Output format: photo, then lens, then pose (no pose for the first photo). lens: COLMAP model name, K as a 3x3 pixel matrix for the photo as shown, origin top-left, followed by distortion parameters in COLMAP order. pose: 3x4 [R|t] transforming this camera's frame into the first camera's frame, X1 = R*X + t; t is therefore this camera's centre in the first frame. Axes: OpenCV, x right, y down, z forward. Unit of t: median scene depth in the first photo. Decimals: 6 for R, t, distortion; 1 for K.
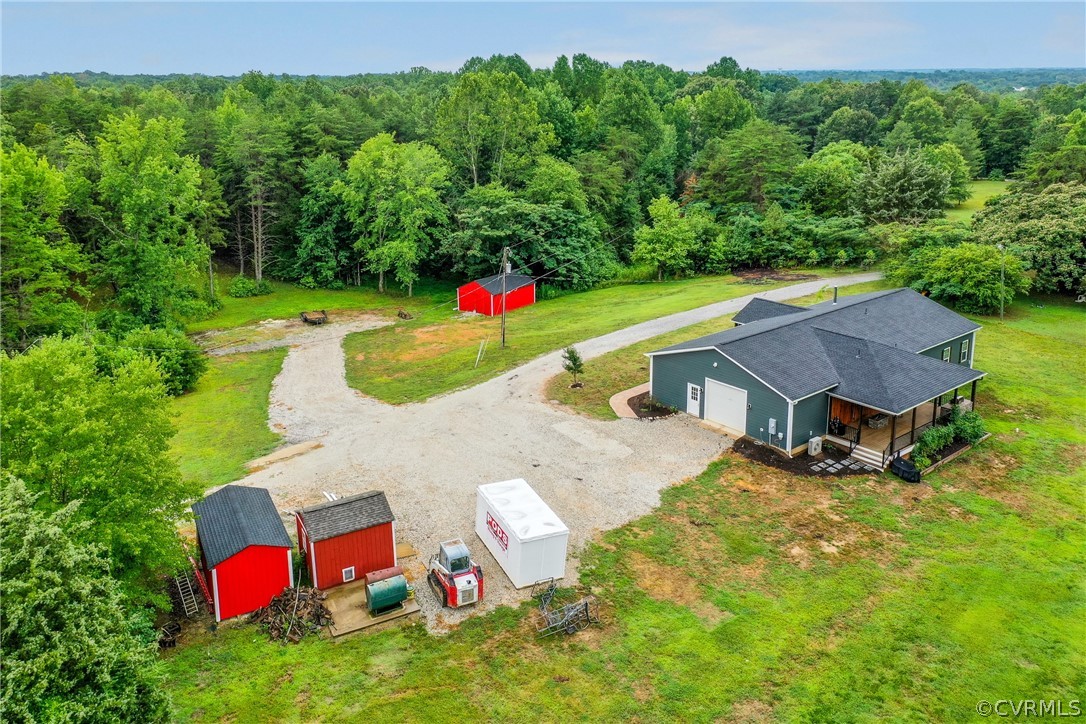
lens RADIAL K [[885.9, 0, 542.9], [0, 885.9, 256.2], [0, 0, 1]] dist [0.008761, -0.005694]
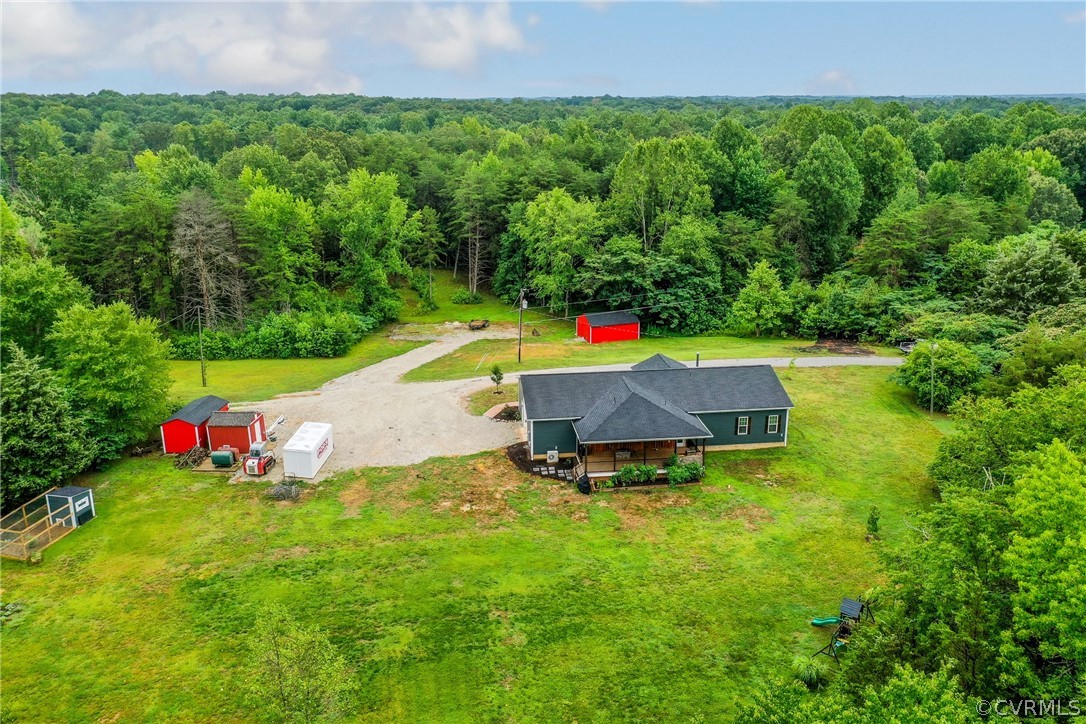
lens RADIAL K [[911.1, 0, 542.2], [0, 911.1, 315.8], [0, 0, 1]] dist [0.006632, -0.003800]
pose [[0.840288, 0.134964, -0.525073, 0.514273], [-0.111943, 0.990839, 0.075539, -0.056062], [0.530458, -0.004696, 0.847698, -0.110038]]
